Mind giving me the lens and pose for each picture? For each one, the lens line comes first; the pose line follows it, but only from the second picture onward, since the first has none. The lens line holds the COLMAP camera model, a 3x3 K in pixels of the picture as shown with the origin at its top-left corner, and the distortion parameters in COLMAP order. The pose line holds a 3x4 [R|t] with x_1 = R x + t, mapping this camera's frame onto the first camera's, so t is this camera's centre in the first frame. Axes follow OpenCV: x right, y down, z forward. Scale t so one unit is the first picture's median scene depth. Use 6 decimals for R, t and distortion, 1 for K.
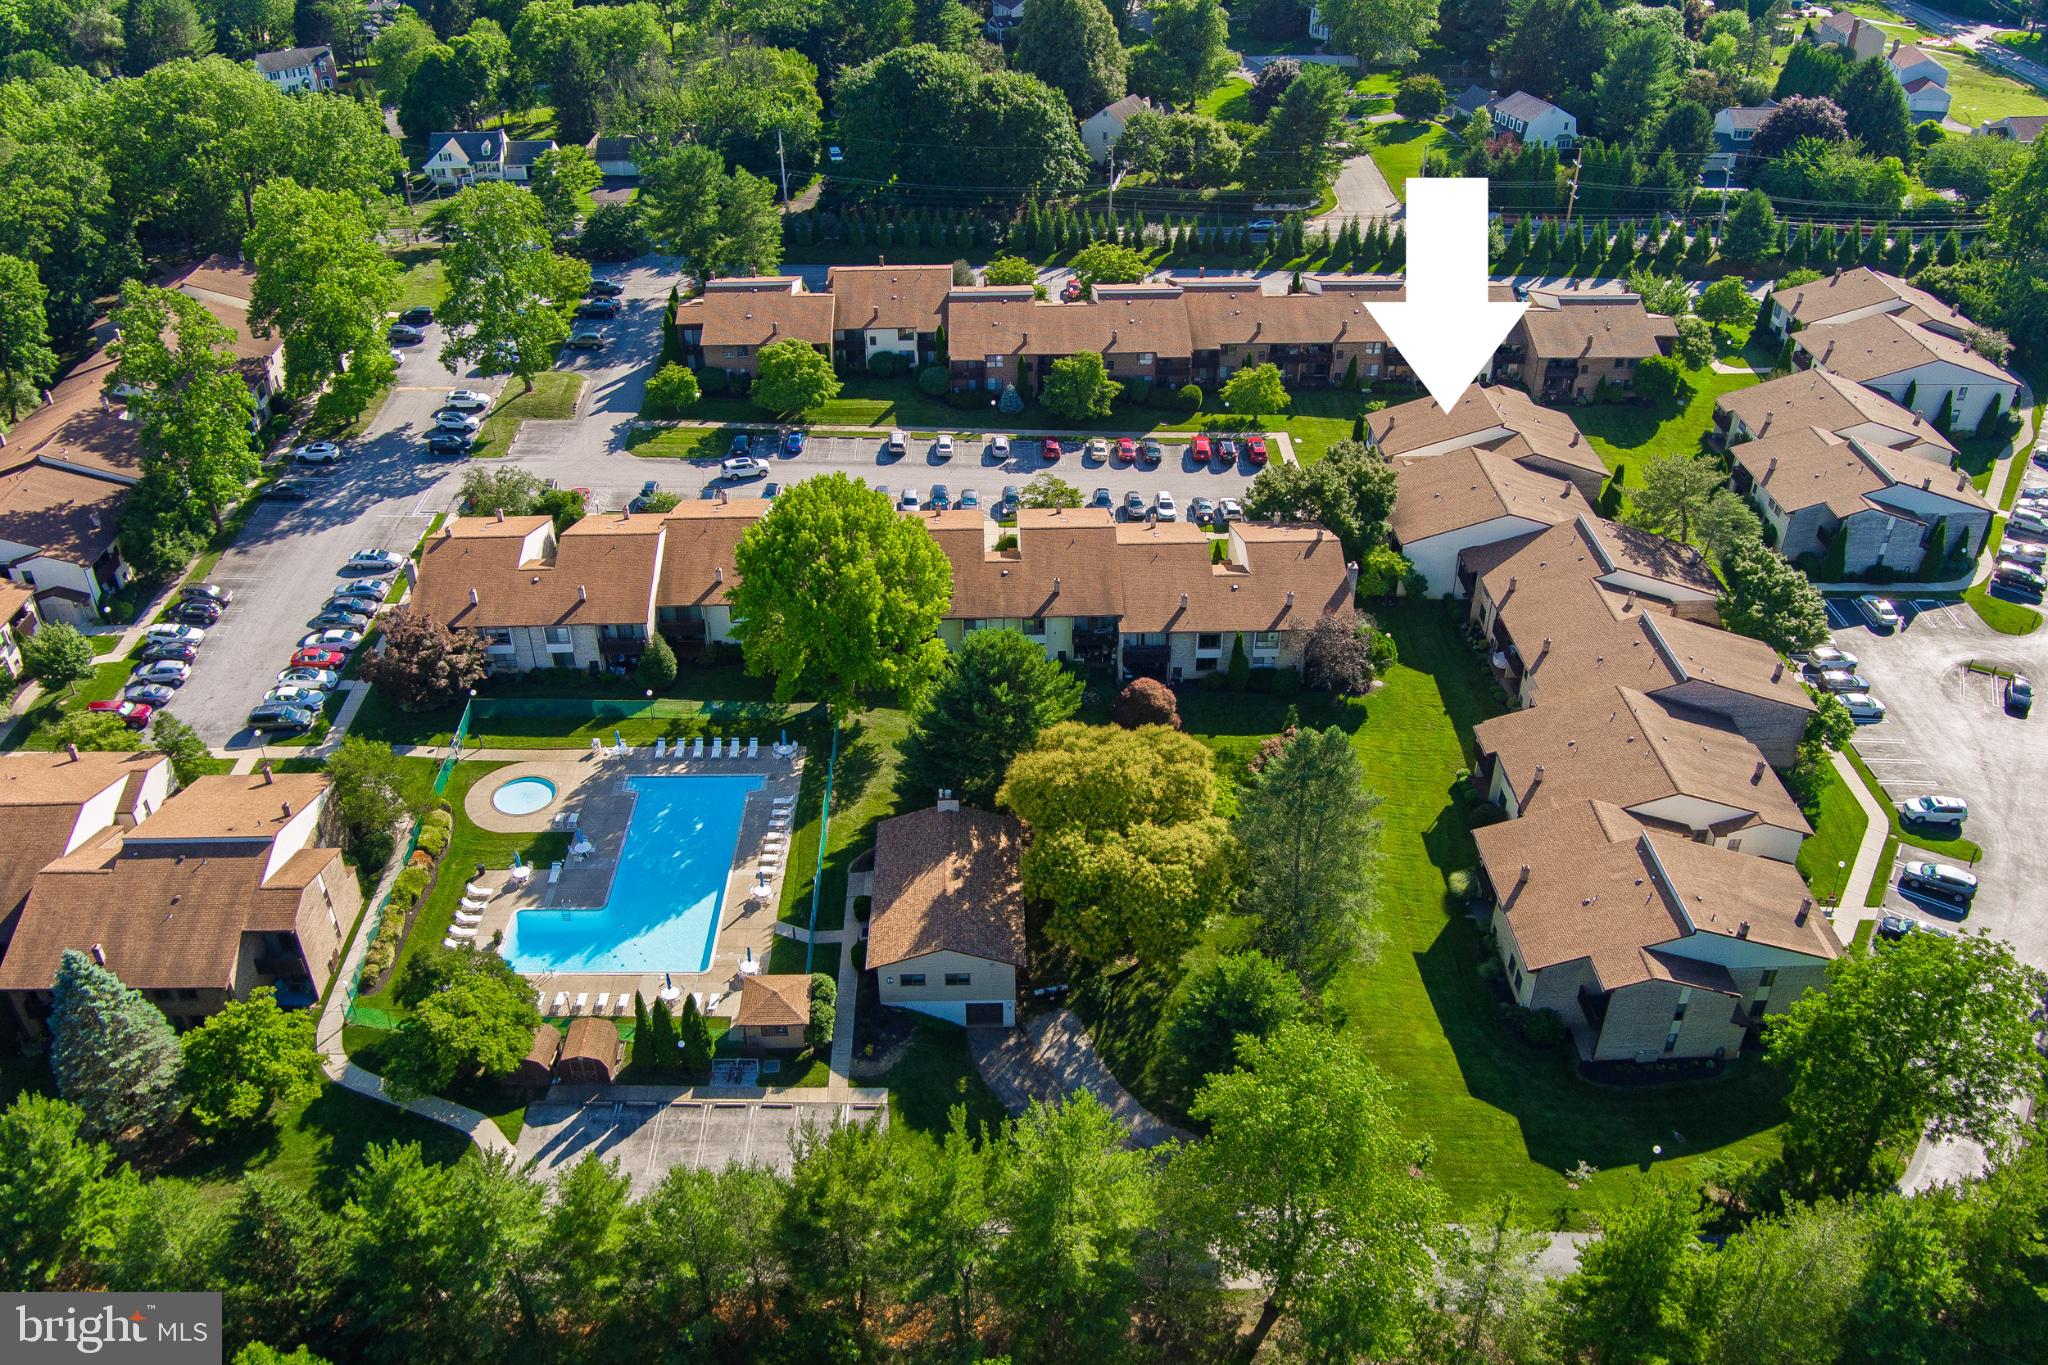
lens RADIAL K [[1650.5, 0, 1024.0], [0, 1650.5, 682.5], [0, 0, 1]] dist [-0.077705, 0.018612]
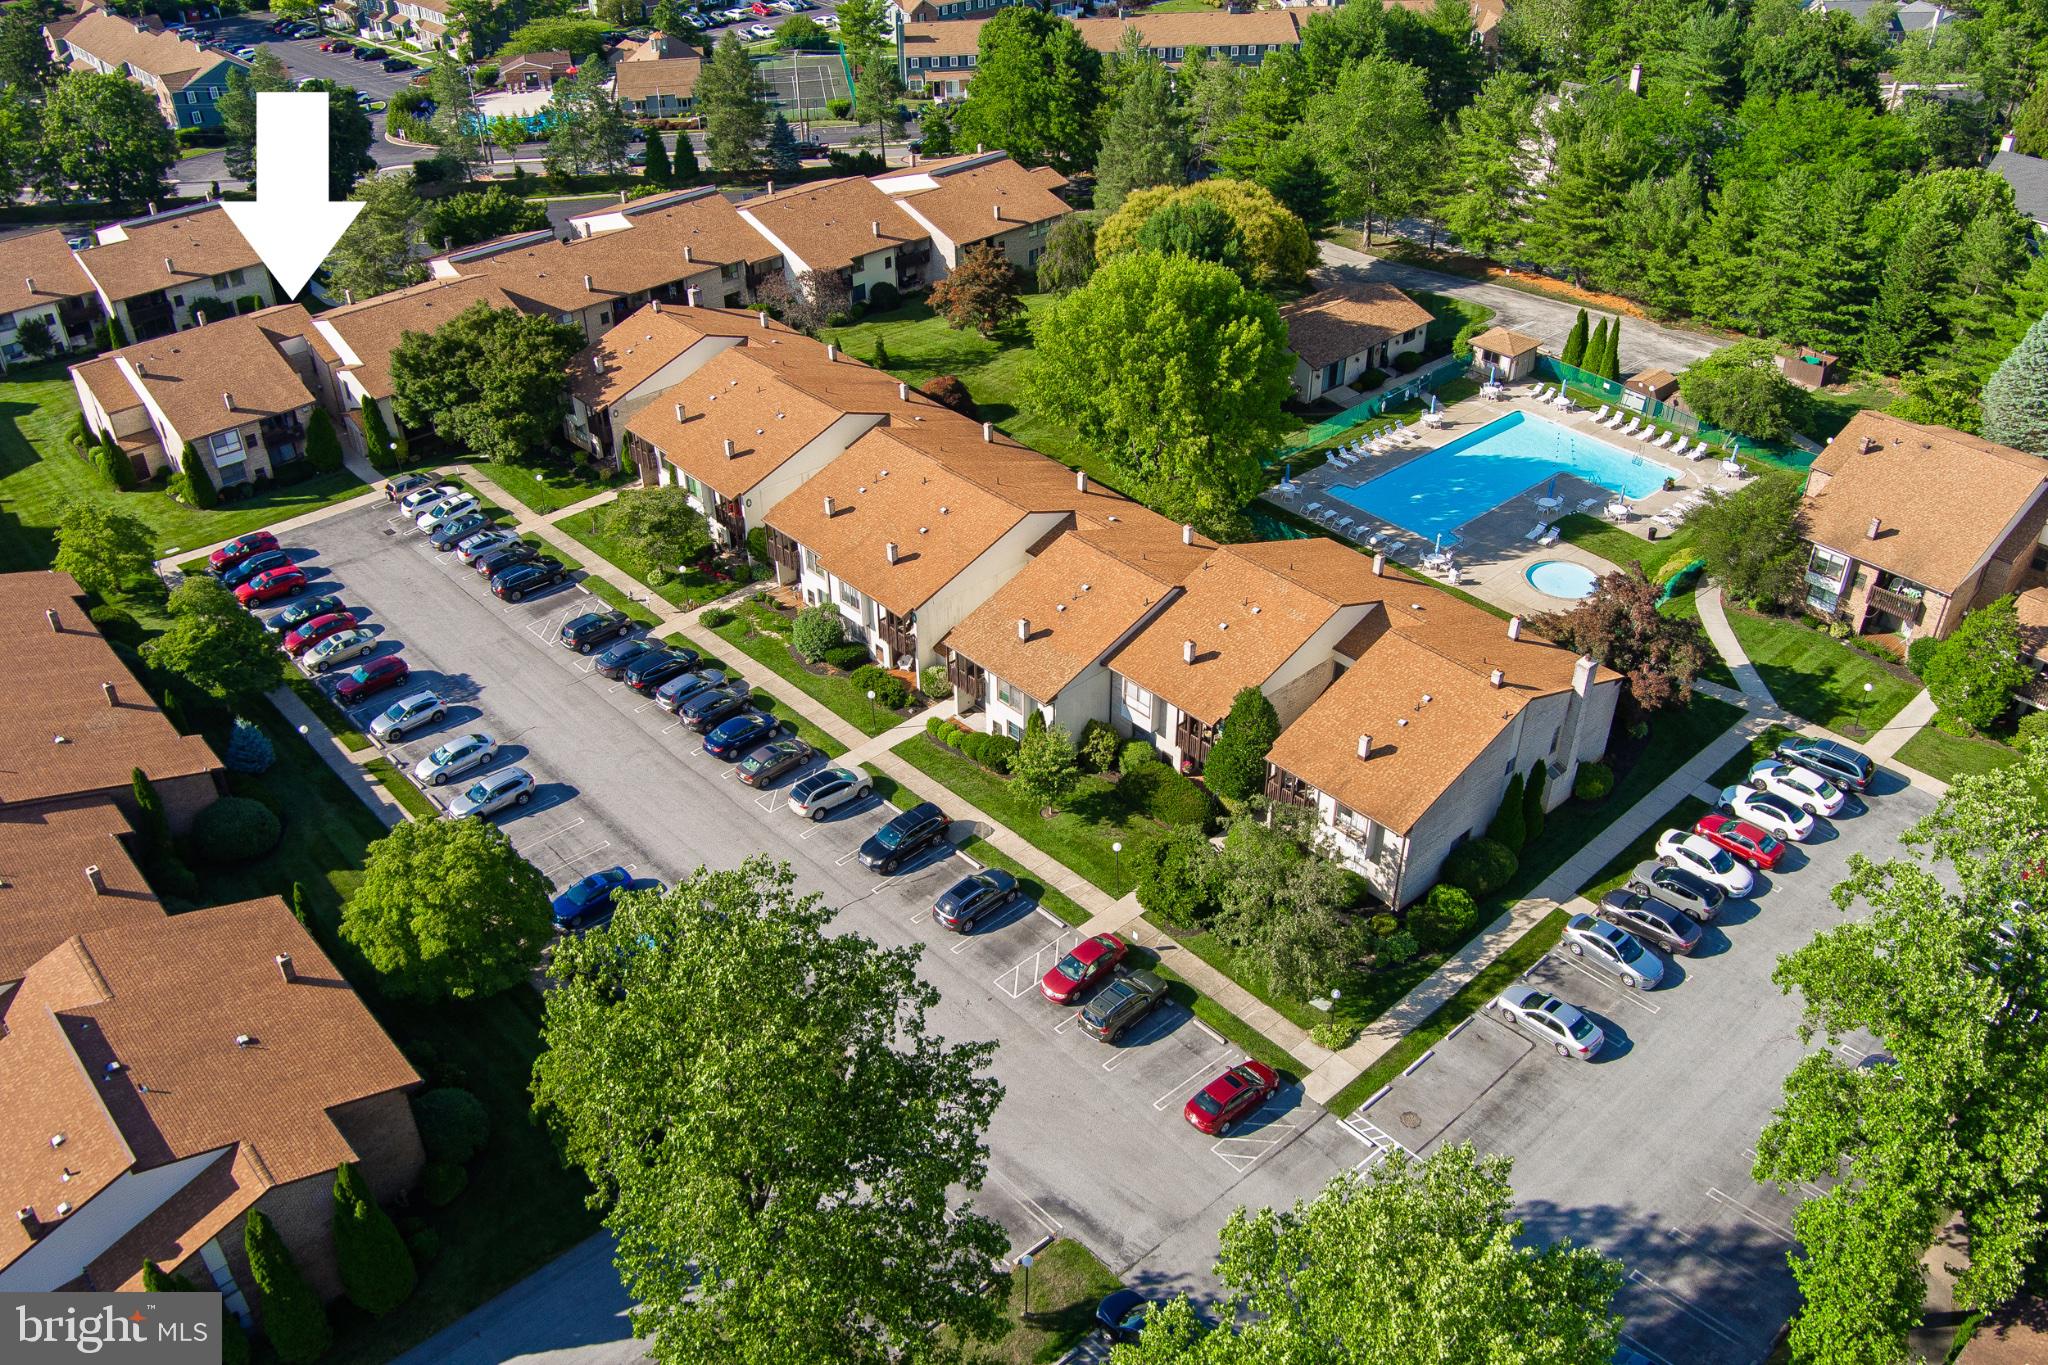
lens RADIAL K [[1650.5, 0, 1024.0], [0, 1650.5, 682.5], [0, 0, 1]] dist [-0.077705, 0.018612]
pose [[-0.646258, -0.430771, 0.629911, -0.716370], [0.420333, 0.488003, 0.764966, -0.705822], [-0.636923, 0.759138, -0.134309, 1.397269]]
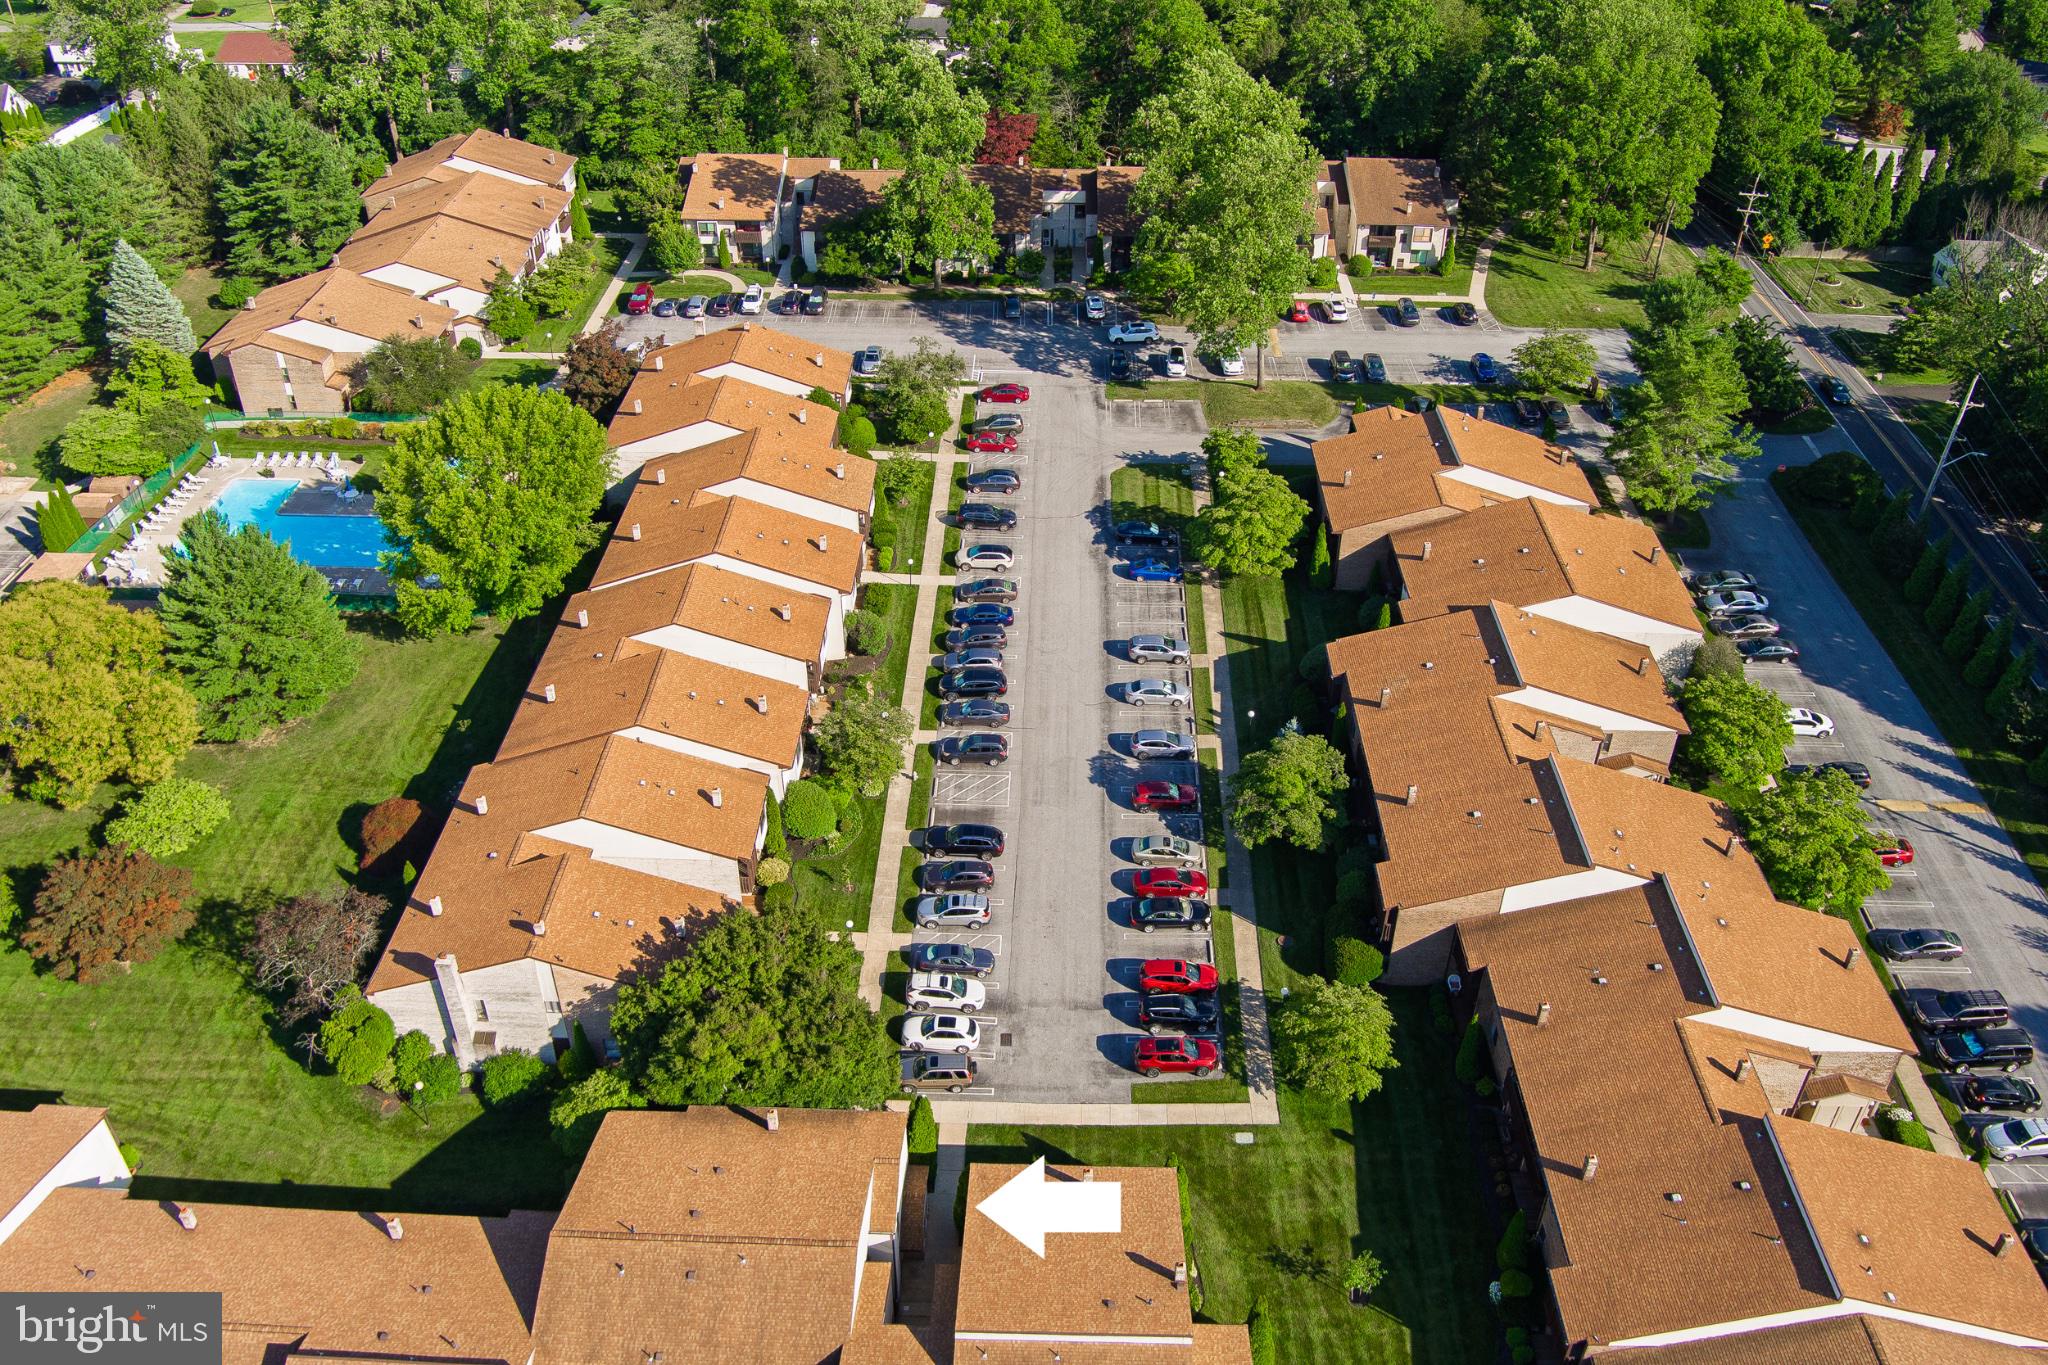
lens RADIAL K [[1650.5, 0, 1024.0], [0, 1650.5, 682.5], [0, 0, 1]] dist [-0.077705, 0.018612]
pose [[-0.061604, 0.572766, -0.817401, 0.753695], [-0.541468, 0.668791, 0.509441, -0.681754], [0.838461, 0.473980, 0.268934, 1.150342]]
